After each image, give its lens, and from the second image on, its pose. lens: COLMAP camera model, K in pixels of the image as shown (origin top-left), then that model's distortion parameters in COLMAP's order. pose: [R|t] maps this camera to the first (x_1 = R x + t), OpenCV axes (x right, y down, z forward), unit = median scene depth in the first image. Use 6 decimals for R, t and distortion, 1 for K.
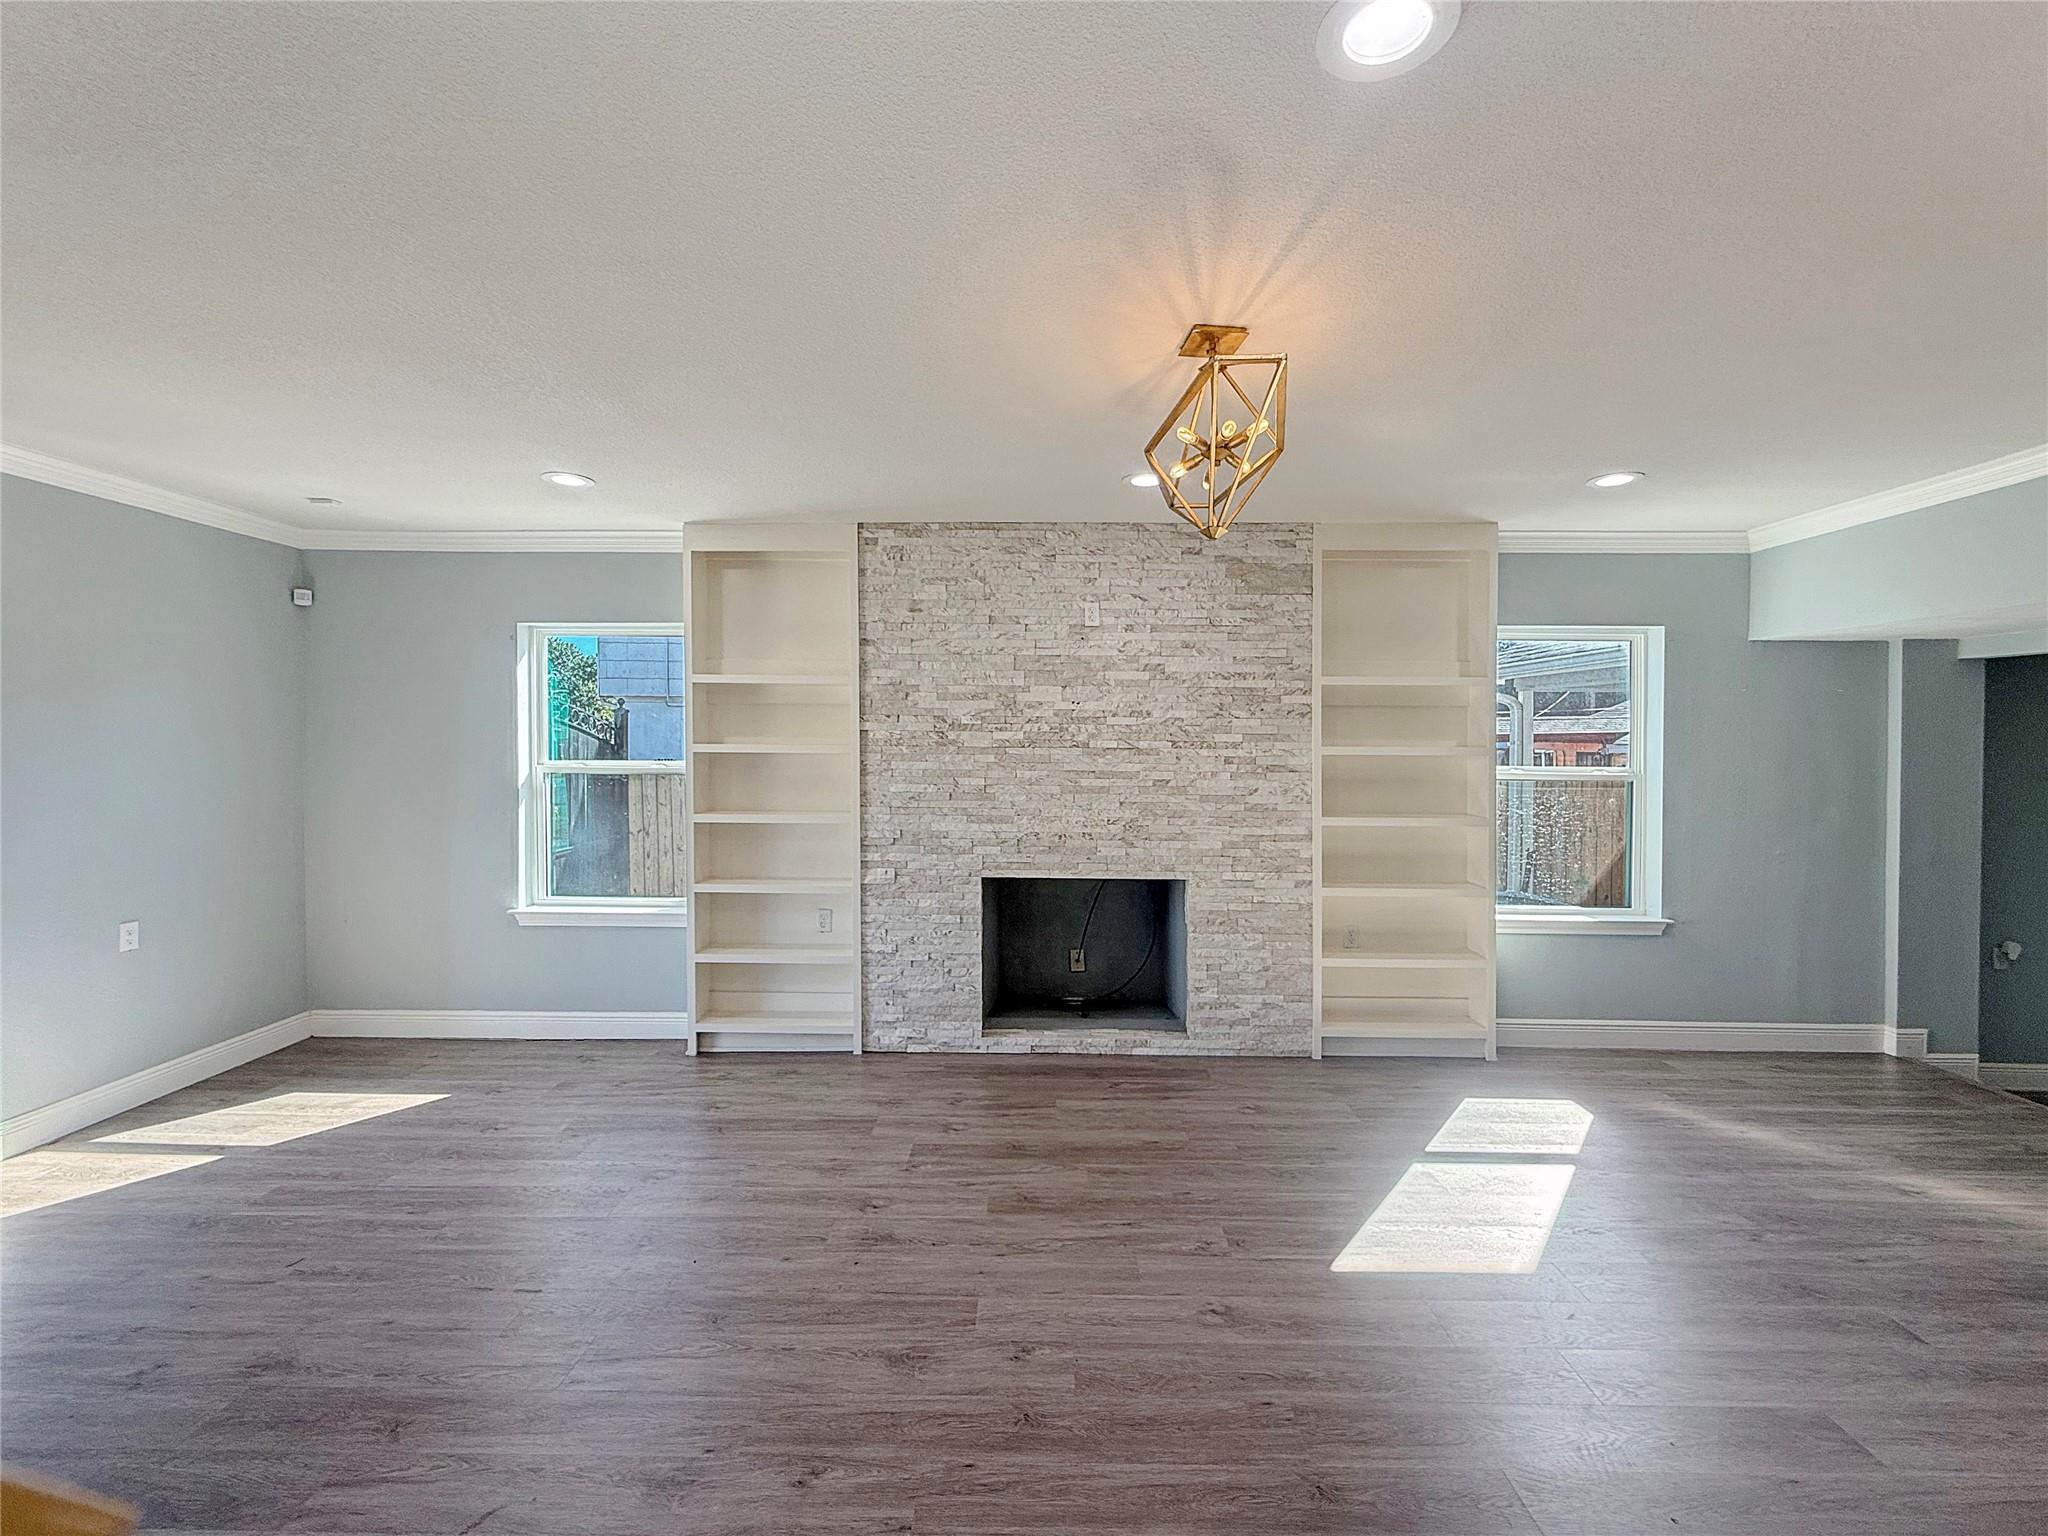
lens RADIAL K [[843.0, 0, 1022.1], [0, 843.0, 759.1], [0, 0, 1]] dist [-0.000471, -0.000101]
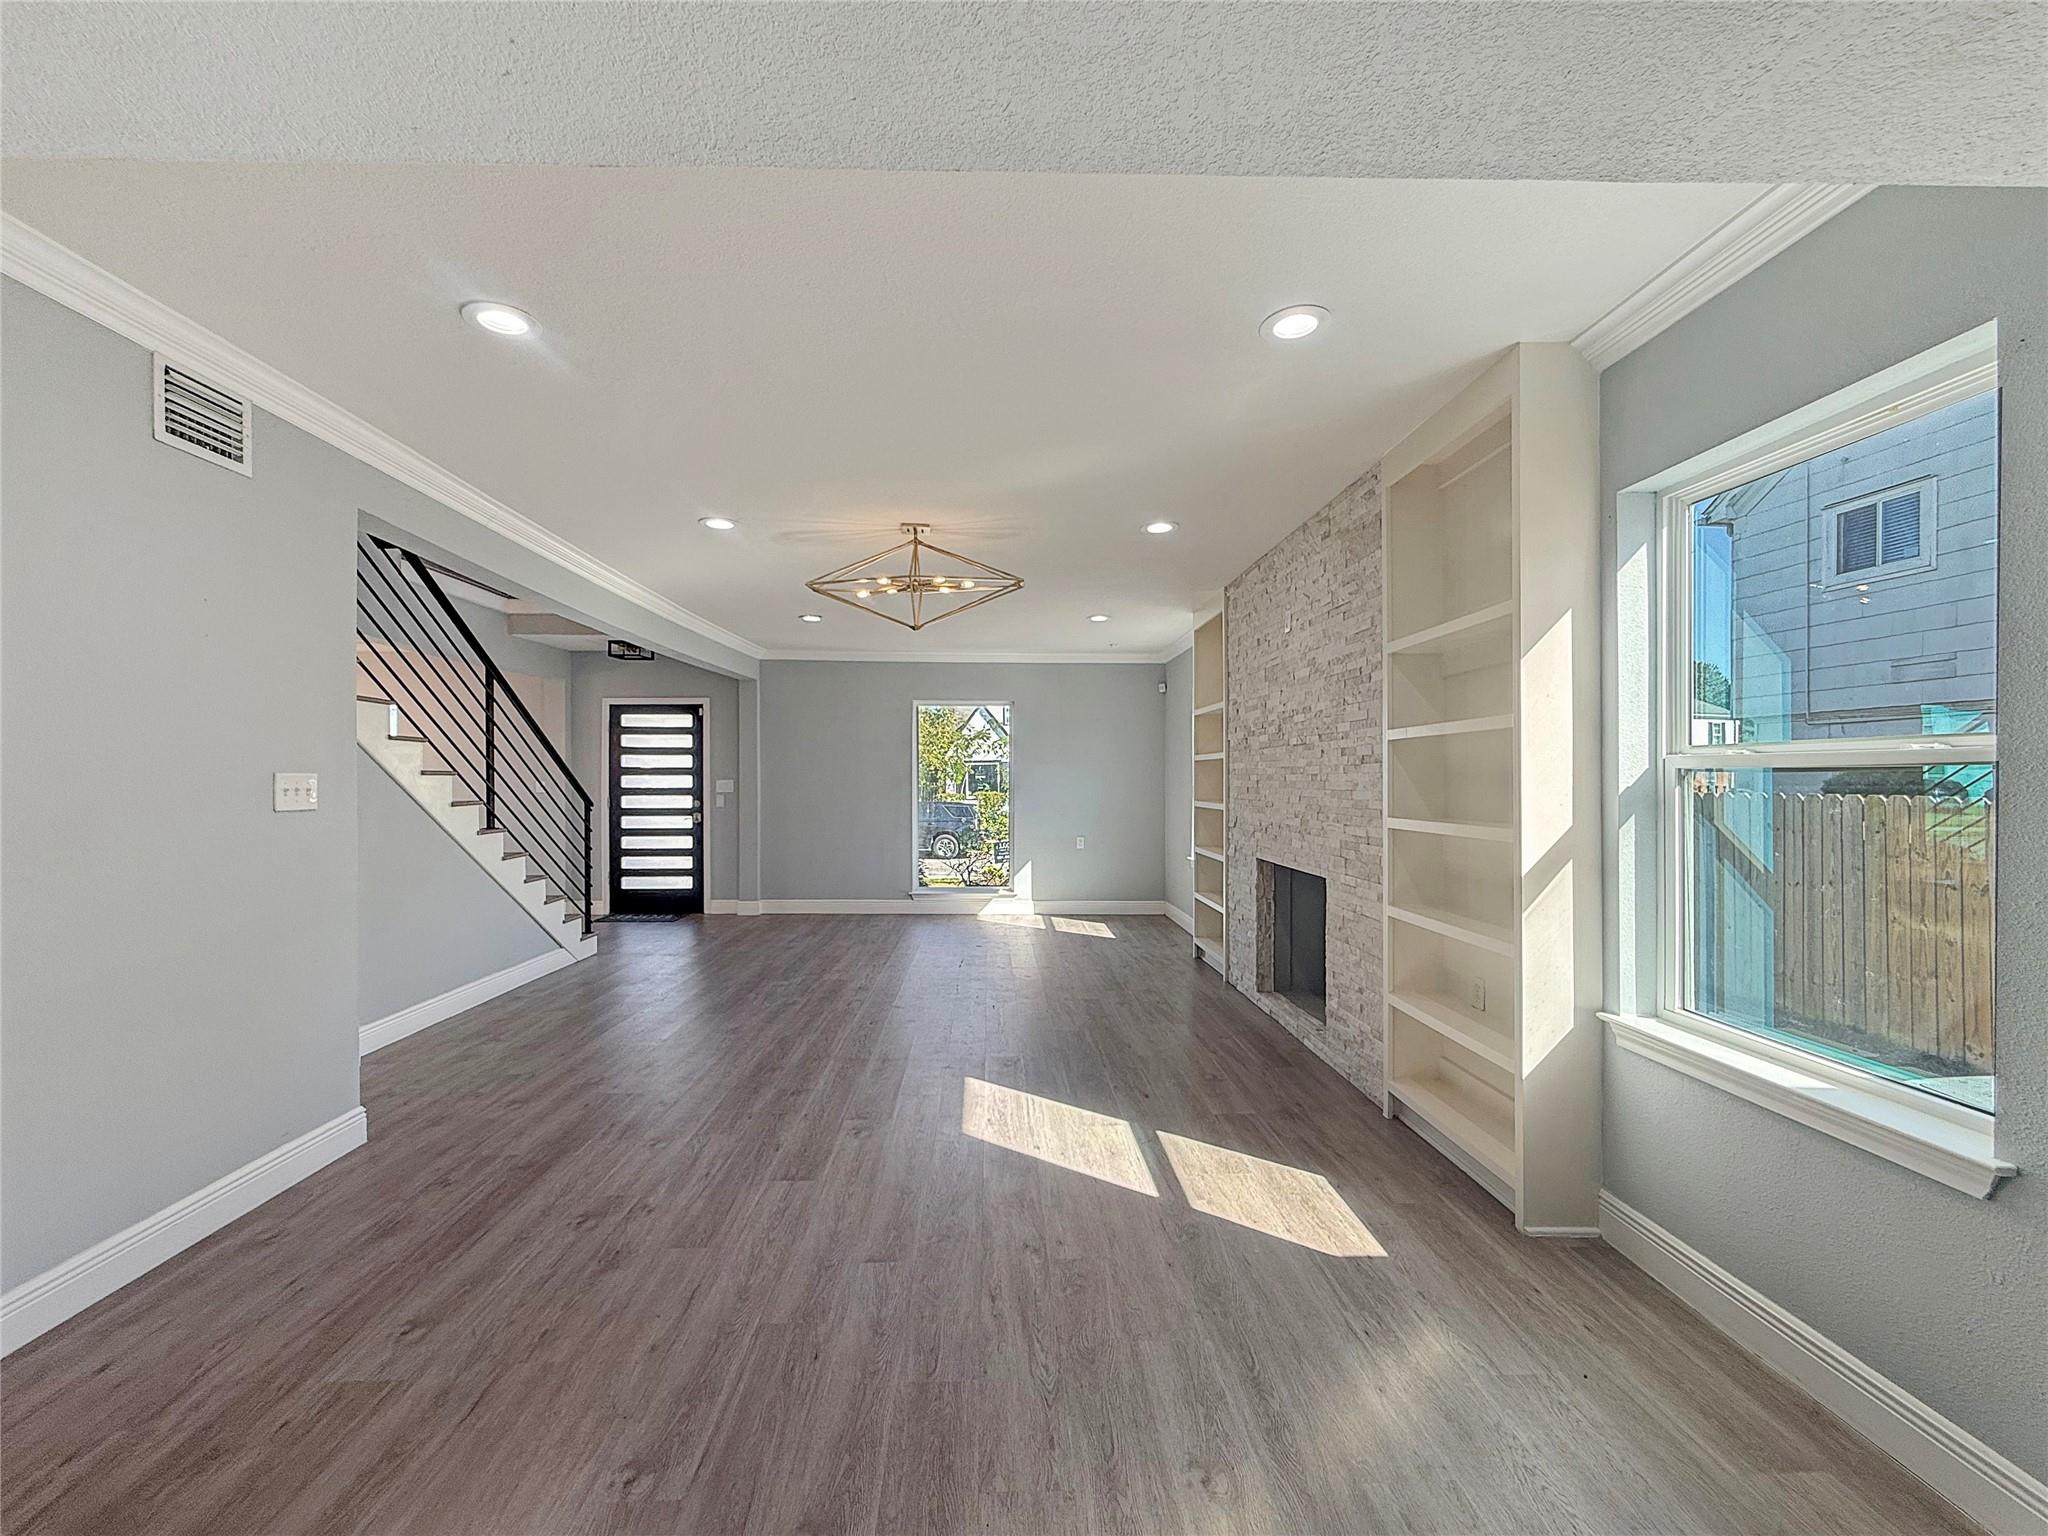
lens RADIAL K [[855.5, 0, 1020.2], [0, 855.5, 781.8], [0, 0, 1]] dist [-0.000292, -0.000167]
pose [[0.046950, -0.005313, -0.998883, 1.162889], [-0.021872, 0.999741, -0.006346, 0.048415], [0.998658, 0.022146, 0.046821, 0.608883]]
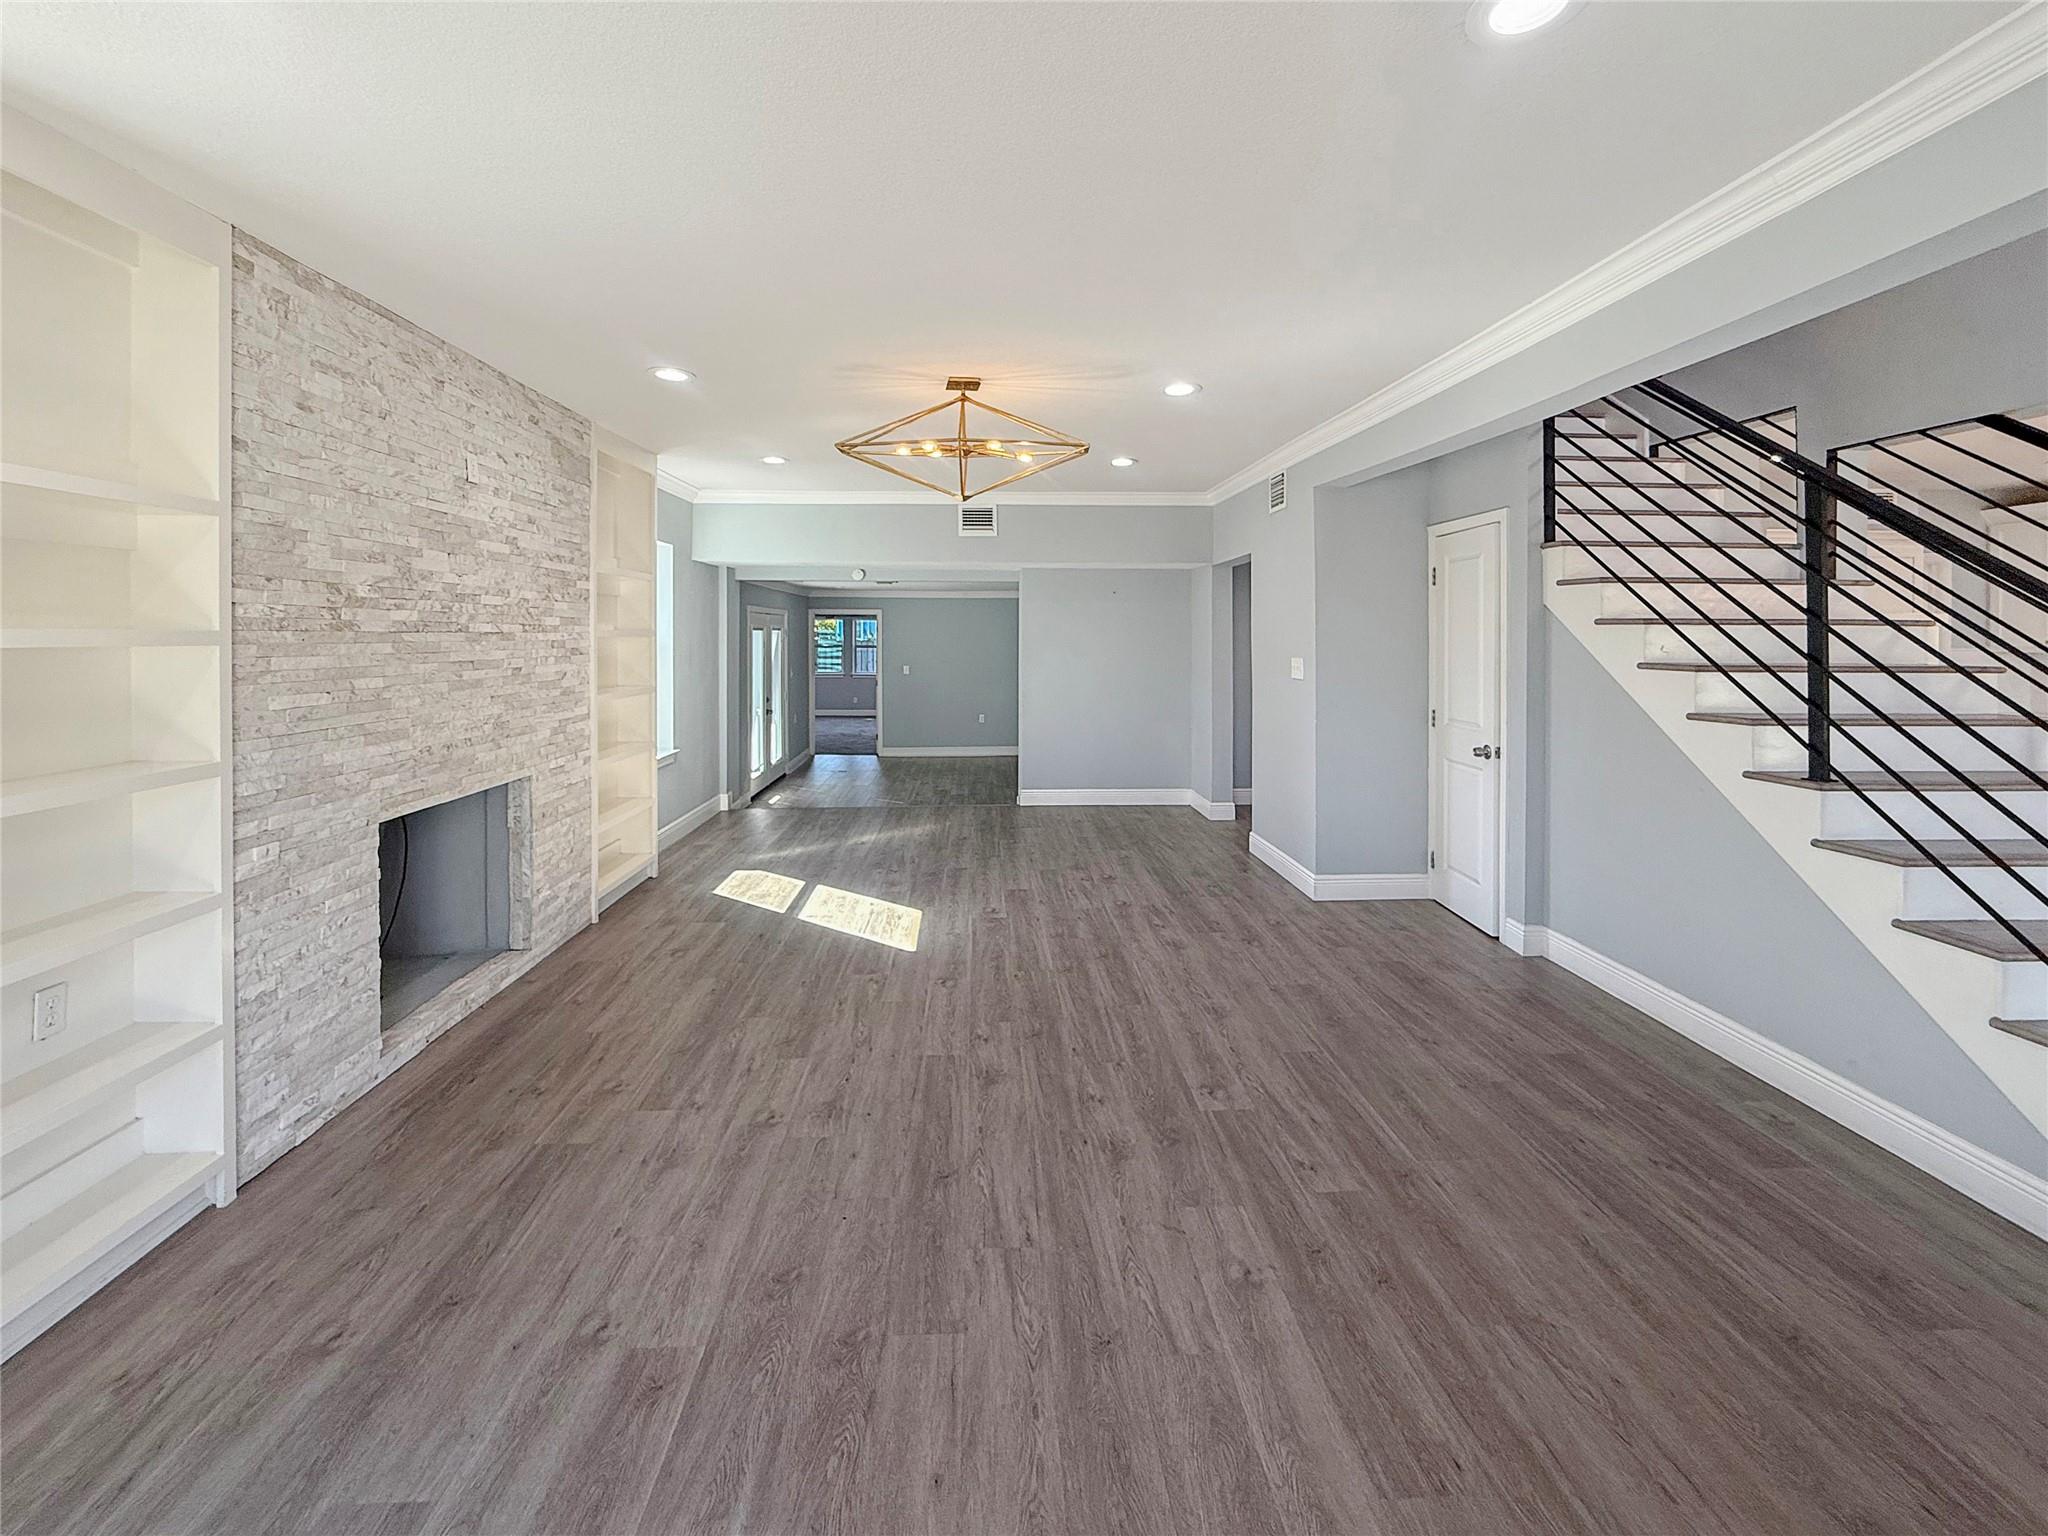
lens RADIAL K [[876.7, 0, 1024.3], [0, 876.7, 637.0], [0, 0, 1]] dist [0.000044, -0.000655]
pose [[-0.068315, -0.011211, 0.997601, -0.795975], [0.024495, 0.999617, 0.012911, -0.006580], [-0.997363, 0.025319, -0.068015, 0.528449]]
